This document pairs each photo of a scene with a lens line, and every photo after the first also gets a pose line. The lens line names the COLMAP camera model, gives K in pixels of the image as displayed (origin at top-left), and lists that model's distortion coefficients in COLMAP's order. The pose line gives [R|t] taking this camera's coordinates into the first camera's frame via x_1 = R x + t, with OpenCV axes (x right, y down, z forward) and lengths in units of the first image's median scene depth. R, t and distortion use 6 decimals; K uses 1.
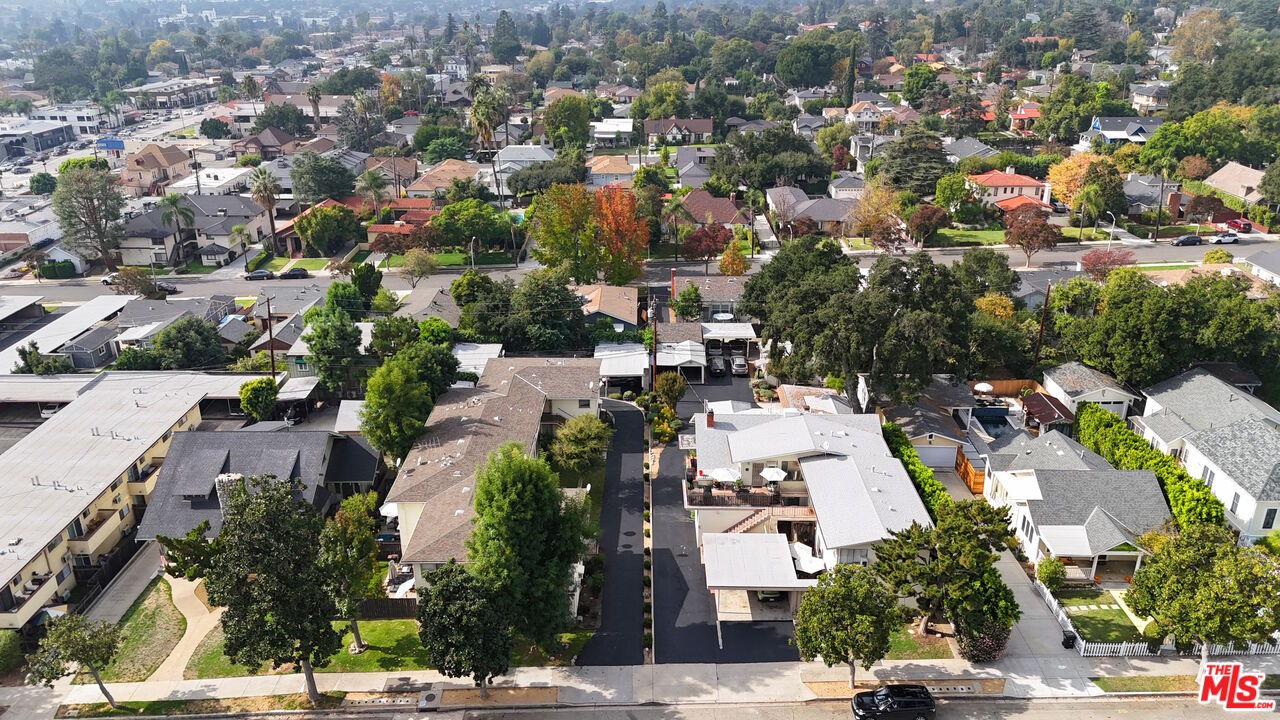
lens RADIAL K [[944.4, 0, 640.0], [0, 944.4, 360.0], [0, 0, 1]] dist [0.082881, -0.086104]
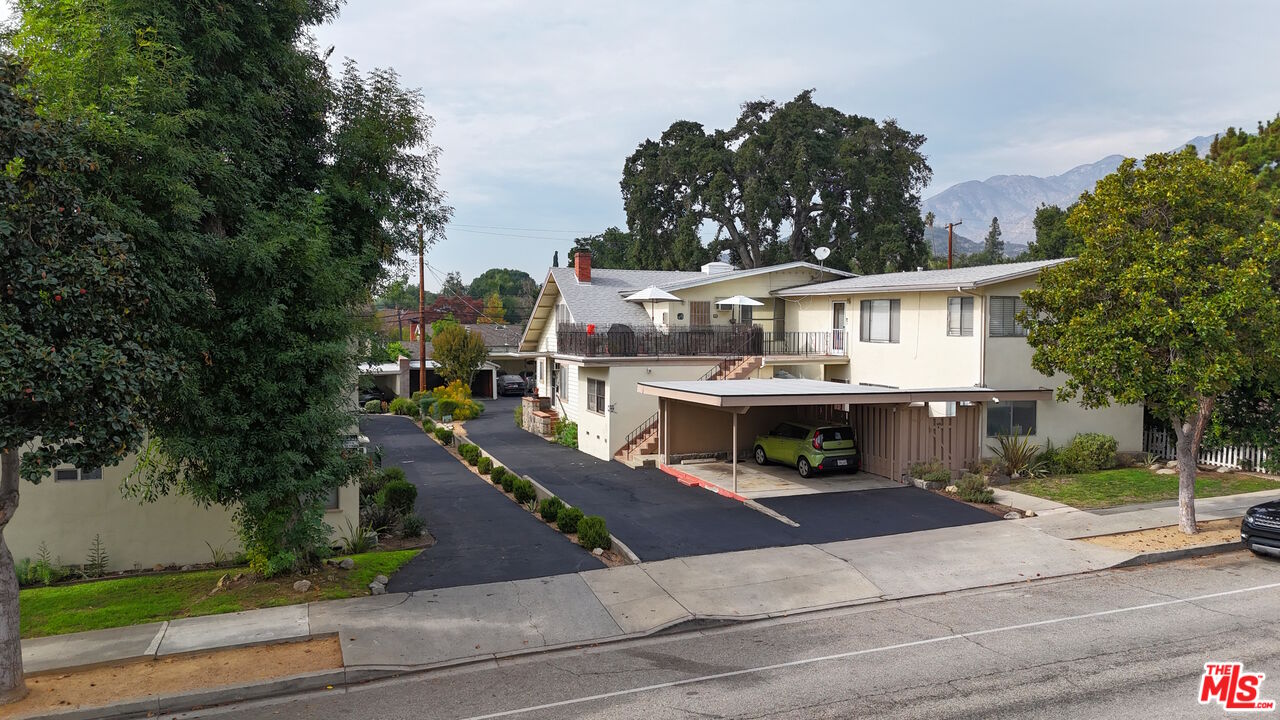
lens RADIAL K [[944.4, 0, 640.0], [0, 944.4, 360.0], [0, 0, 1]] dist [0.082881, -0.086104]
pose [[0.940755, -0.010766, 0.338917, -0.083304], [0.123694, 0.941519, -0.313436, 0.315614], [-0.315723, 0.336788, 0.887070, 0.613810]]
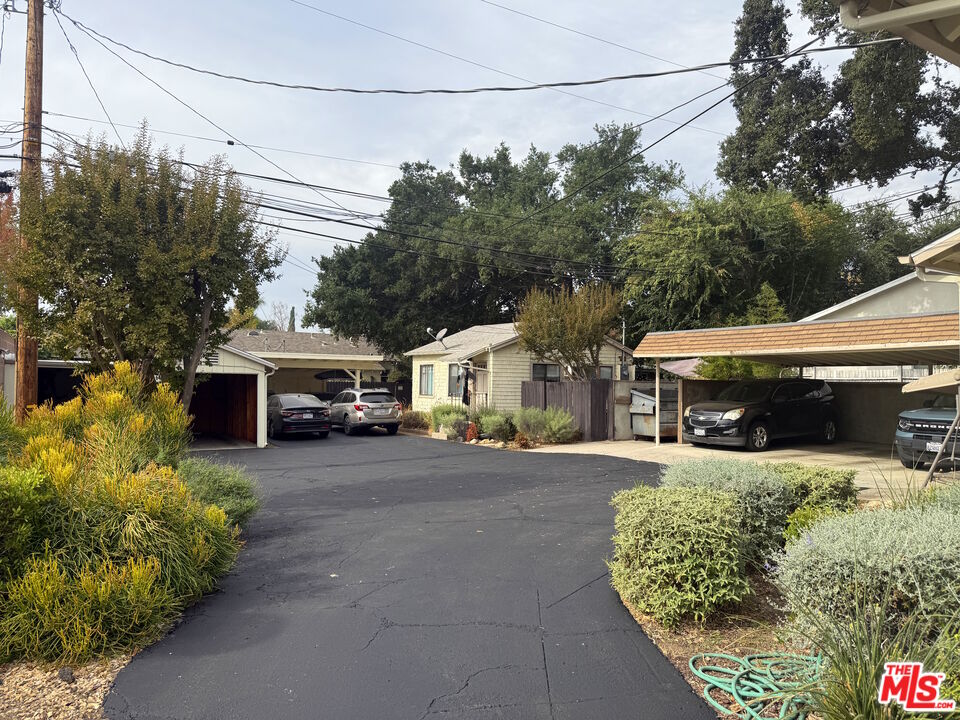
lens RADIAL K [[683.5, 0, 480.0], [0, 683.5, 360.0], [0, 0, 1]] dist [-0.003469, -0.001907]
pose [[0.855889, 0.021714, 0.516703, 0.031263], [0.188155, 0.917572, -0.350228, 0.120165], [-0.481717, 0.396977, 0.781254, 1.235955]]
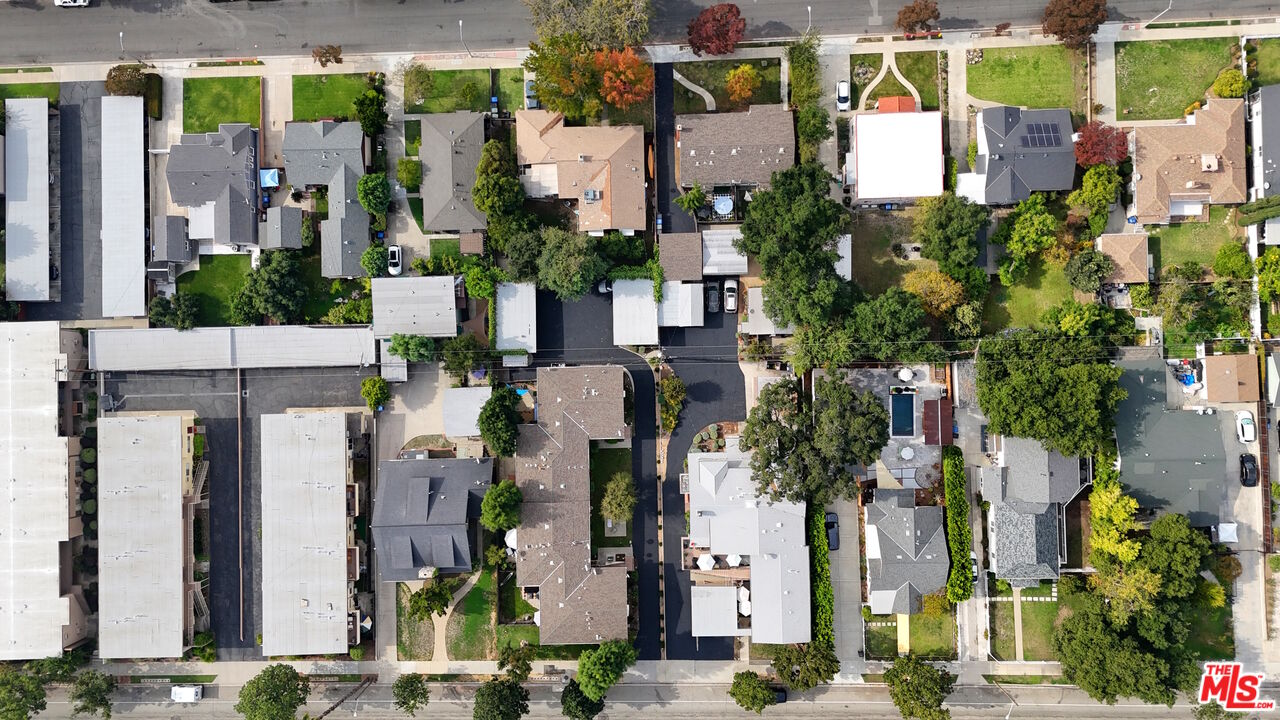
lens RADIAL K [[944.4, 0, 640.0], [0, 944.4, 360.0], [0, 0, 1]] dist [0.082881, -0.086104]
pose [[0.999578, -0.025429, -0.014063, 0.003369], [0.022944, 0.393683, 0.918960, -1.710959], [-0.017832, -0.918895, 0.394100, 0.689504]]
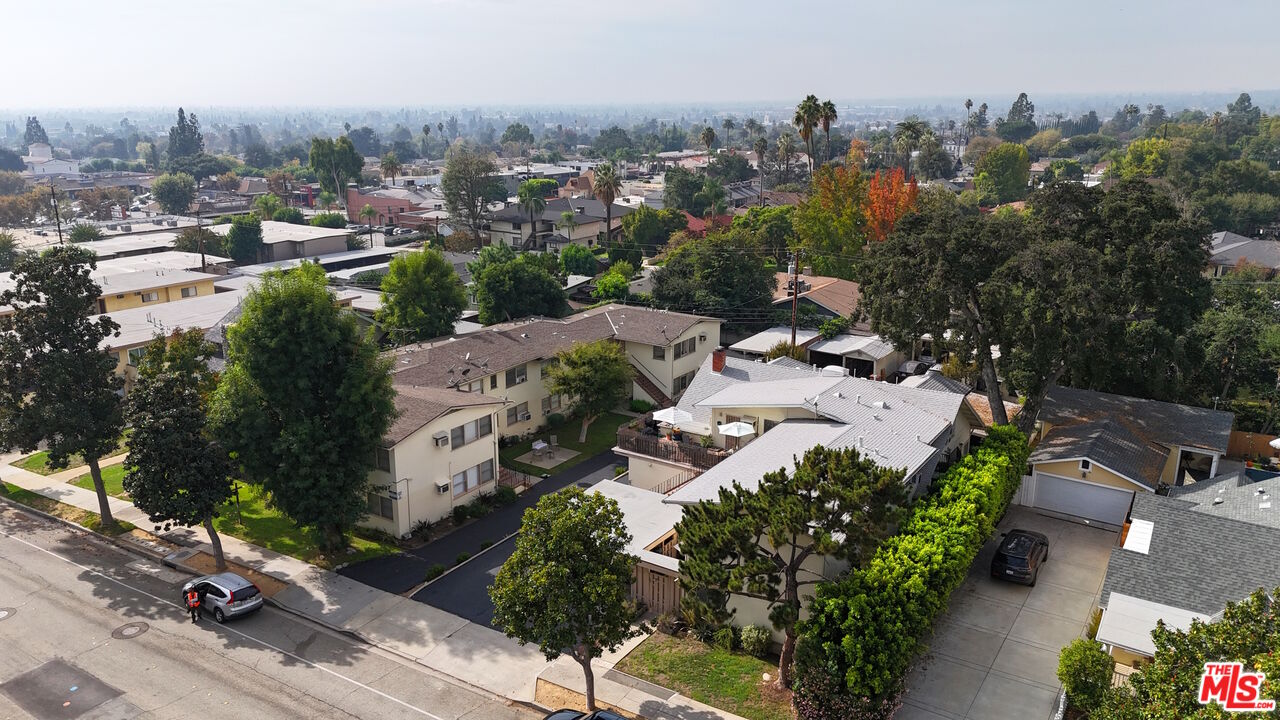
lens RADIAL K [[944.4, 0, 640.0], [0, 944.4, 360.0], [0, 0, 1]] dist [0.082881, -0.086104]
pose [[0.842060, 0.147211, -0.518906, 0.453033], [-0.206170, 0.976829, -0.057443, 0.132150], [0.498426, 0.155354, 0.852899, 0.394782]]
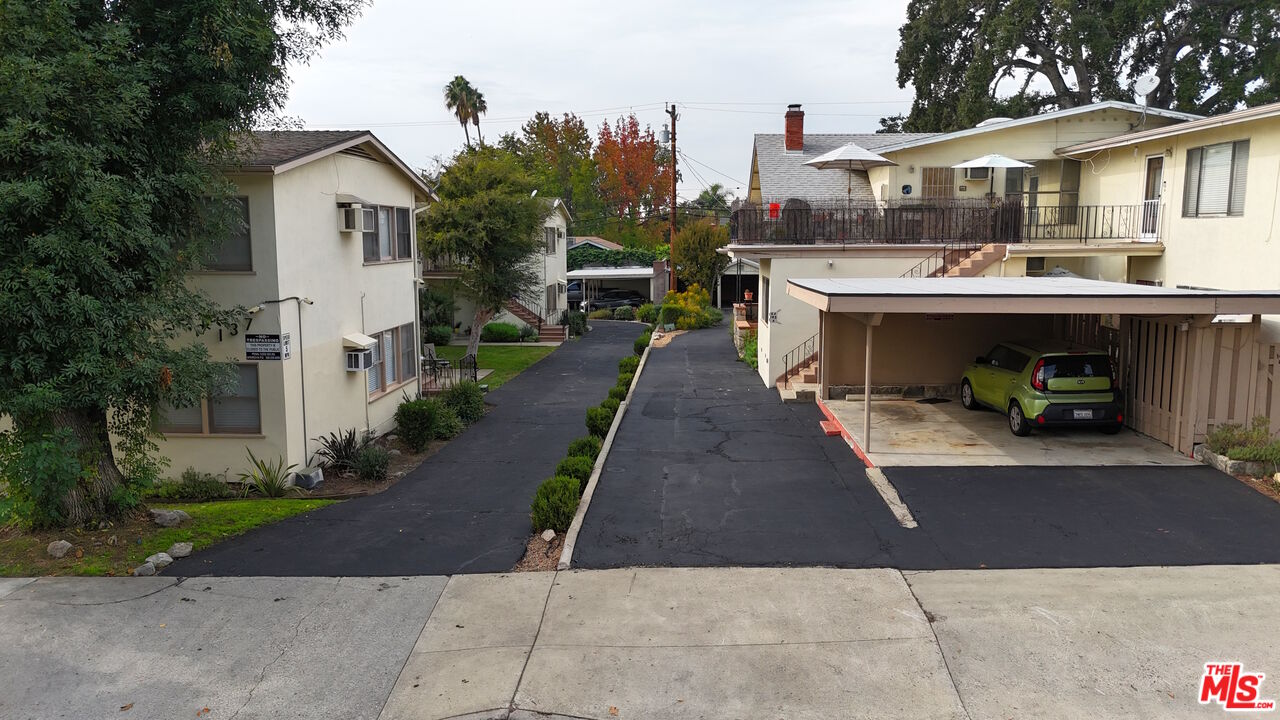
lens RADIAL K [[944.4, 0, 640.0], [0, 944.4, 360.0], [0, 0, 1]] dist [0.082881, -0.086104]
pose [[0.998664, 0.004271, -0.051501, 0.034728], [-0.016998, 0.968279, -0.249293, 0.289285], [0.048803, 0.249835, 0.967058, 0.718640]]
